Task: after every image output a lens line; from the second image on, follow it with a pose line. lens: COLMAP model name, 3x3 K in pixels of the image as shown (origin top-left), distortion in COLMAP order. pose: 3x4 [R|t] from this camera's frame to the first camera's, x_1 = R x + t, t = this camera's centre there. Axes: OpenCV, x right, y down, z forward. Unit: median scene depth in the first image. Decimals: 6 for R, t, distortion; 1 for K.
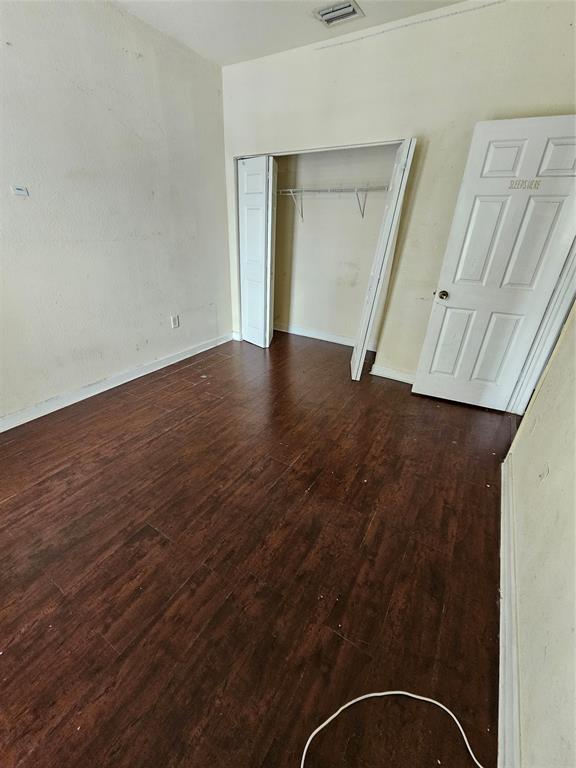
lens RADIAL K [[314.0, 0, 281.7], [0, 314.0, 380.0], [0, 0, 1]] dist [0.000787, 0.000009]
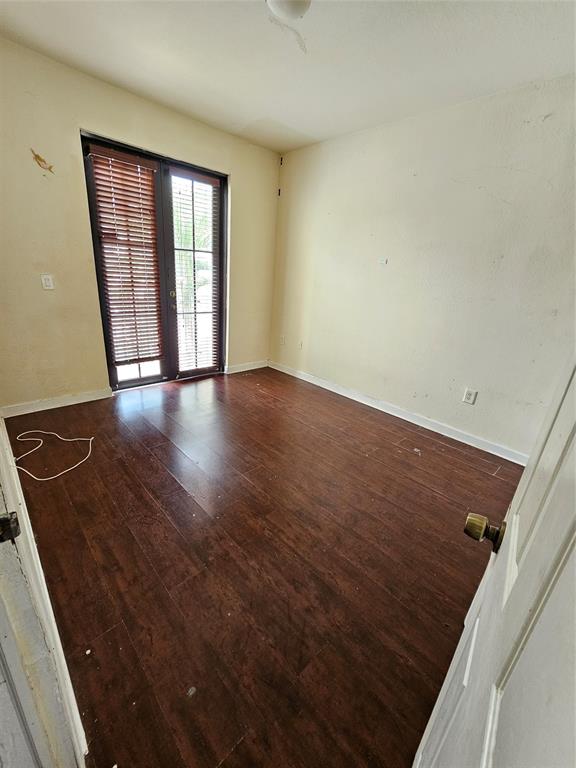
lens RADIAL K [[314.0, 0, 283.4], [0, 314.0, 380.9], [0, 0, 1]] dist [0.000787, 0.000009]
pose [[-0.234694, 0.284139, -0.929615, 0.838156], [-0.499529, 0.785141, 0.366094, -0.418872], [0.833900, 0.550290, -0.042332, 0.892005]]
